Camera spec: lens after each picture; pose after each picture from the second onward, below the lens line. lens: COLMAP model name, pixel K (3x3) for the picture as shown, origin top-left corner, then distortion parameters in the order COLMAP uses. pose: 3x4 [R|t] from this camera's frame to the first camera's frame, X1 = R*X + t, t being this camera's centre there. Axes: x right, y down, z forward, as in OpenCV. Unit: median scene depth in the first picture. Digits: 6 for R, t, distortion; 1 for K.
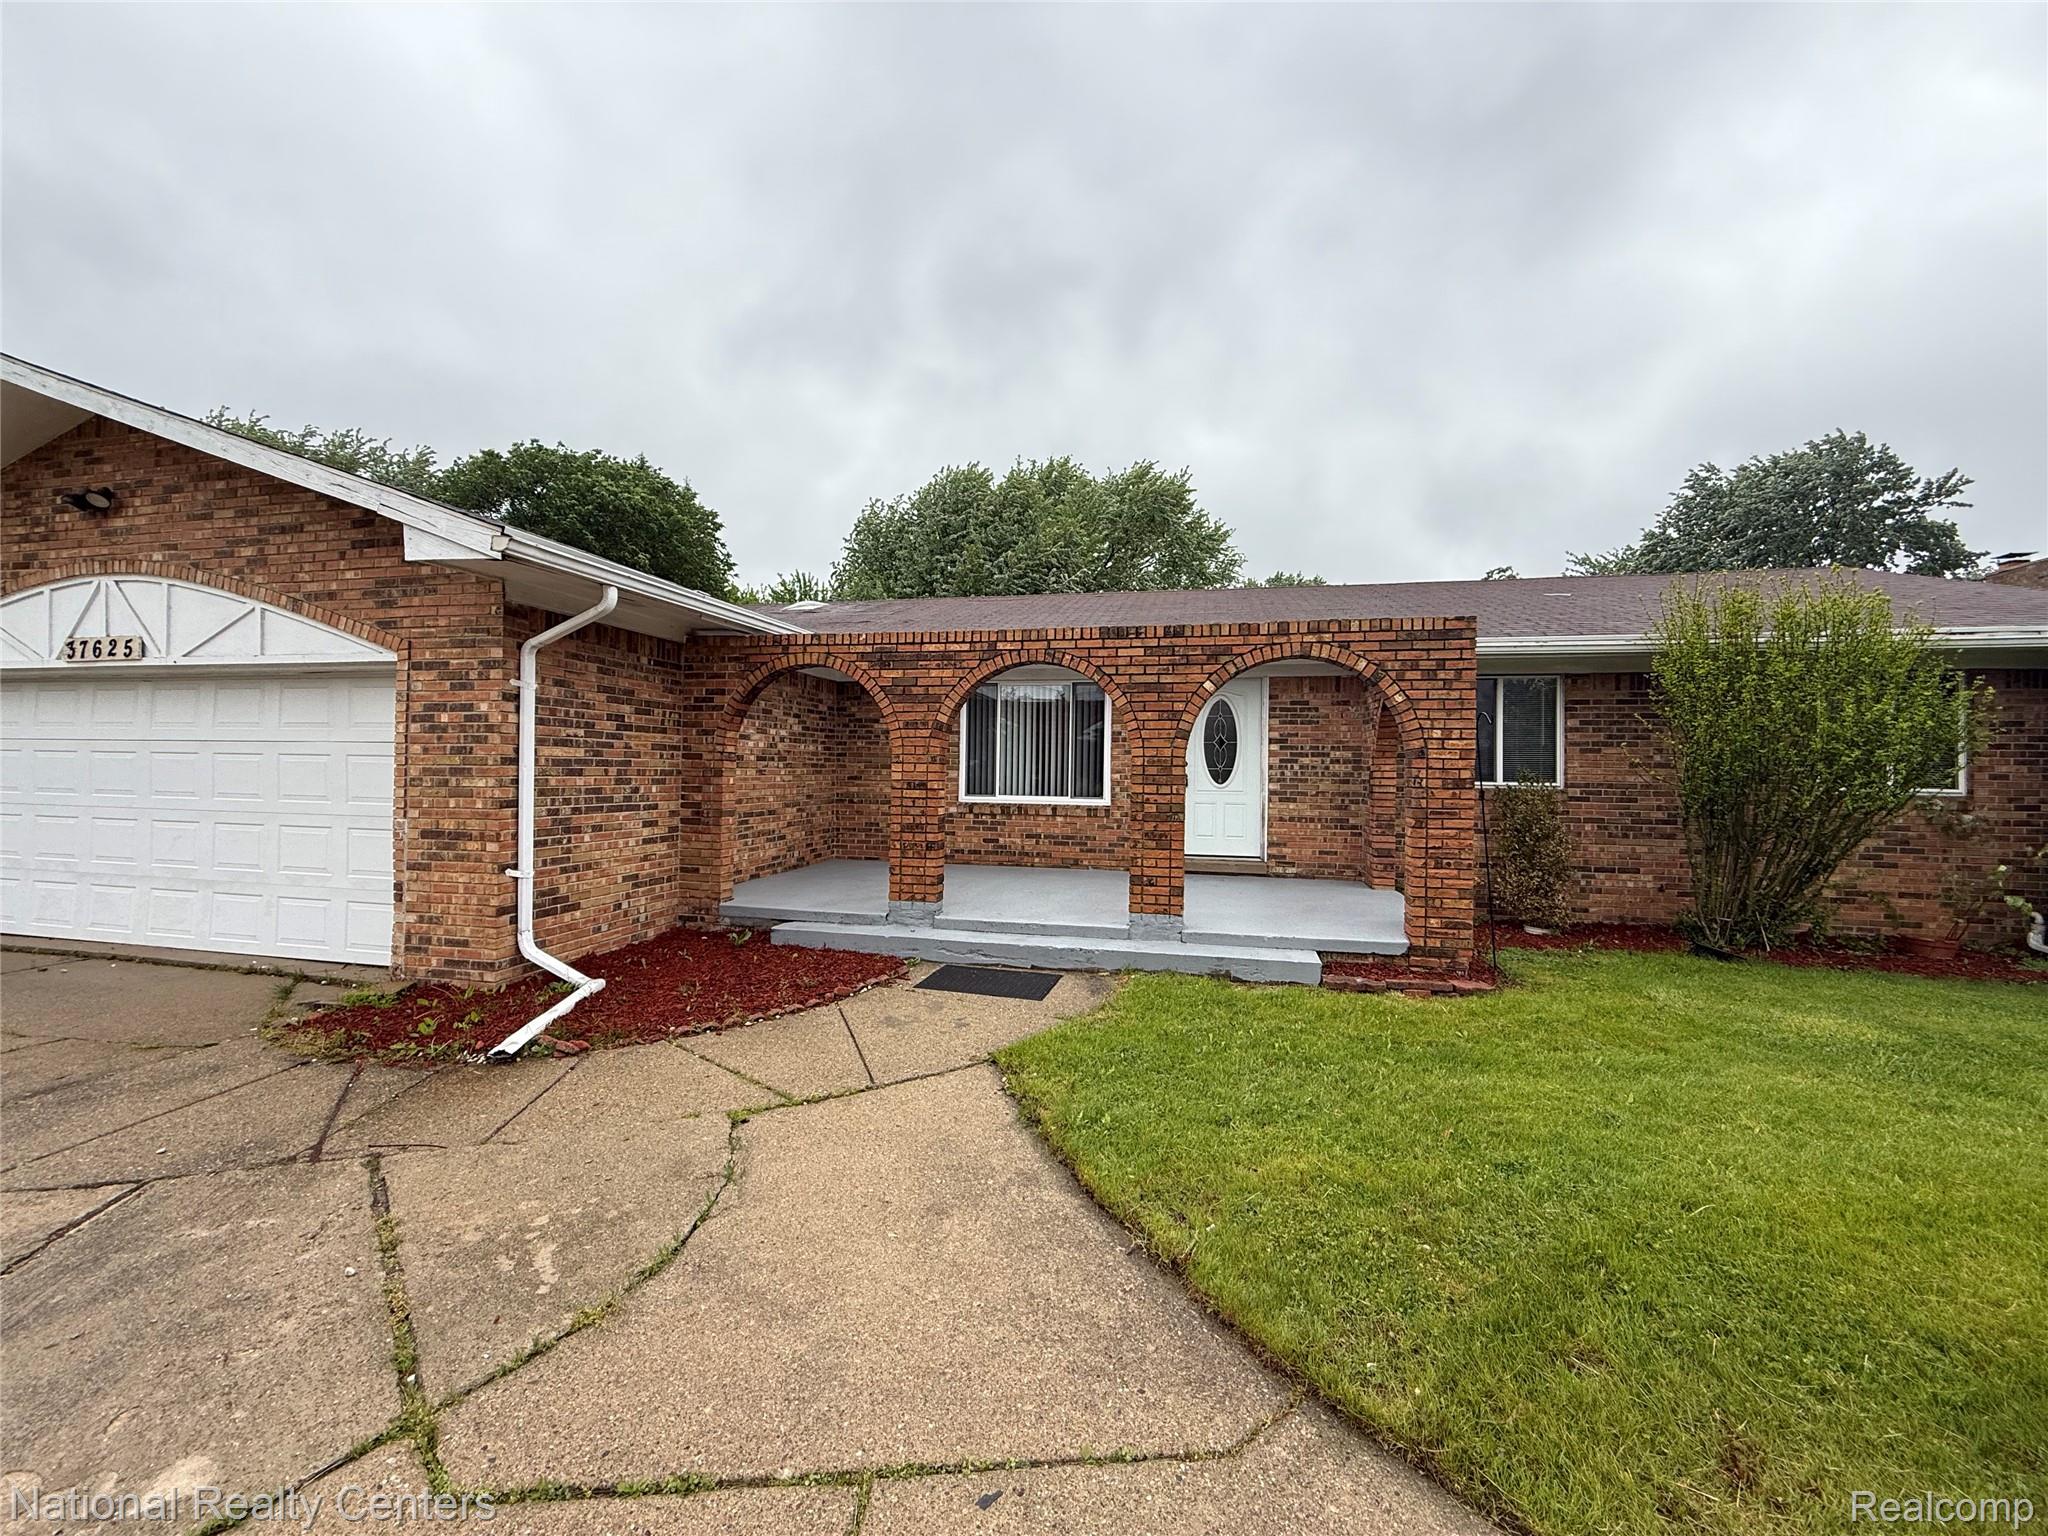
lens RADIAL K [[807.6, 0, 1019.2], [0, 807.6, 764.4], [0, 0, 1]] dist [0.000270, 0.000362]
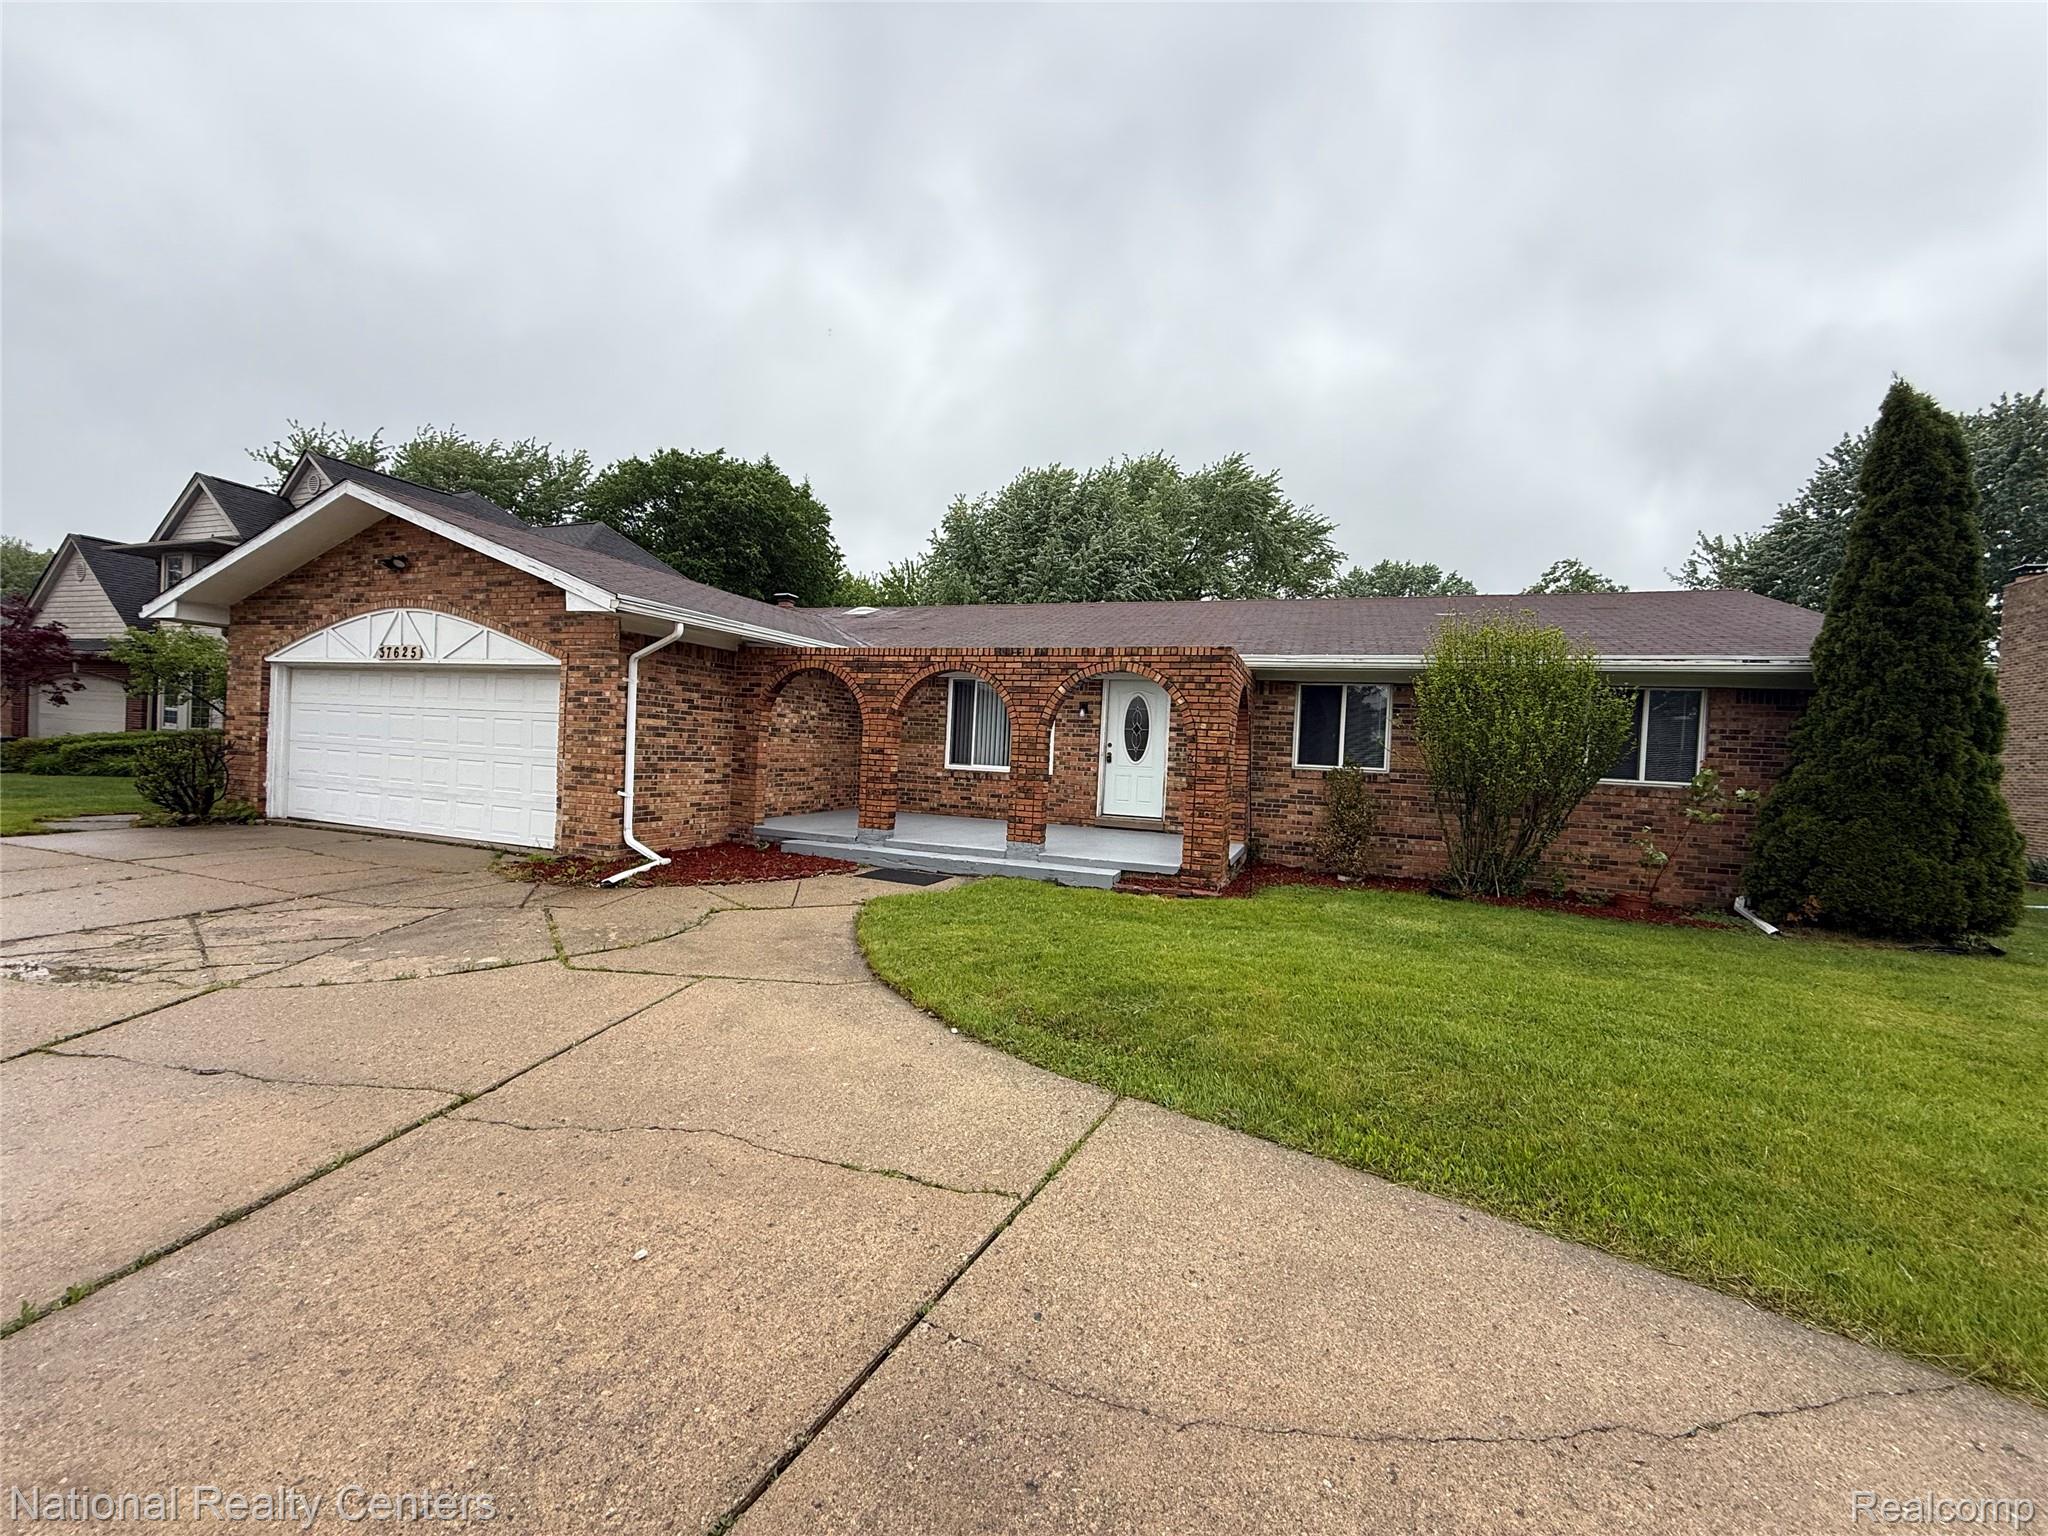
lens RADIAL K [[806.5, 0, 1020.5], [0, 806.5, 764.3], [0, 0, 1]] dist [-0.000563, 0.000402]
pose [[0.990124, 0.035014, -0.135751, 0.360202], [-0.032199, 0.999220, 0.022877, 0.007917], [0.136446, -0.018280, 0.990479, -0.468256]]
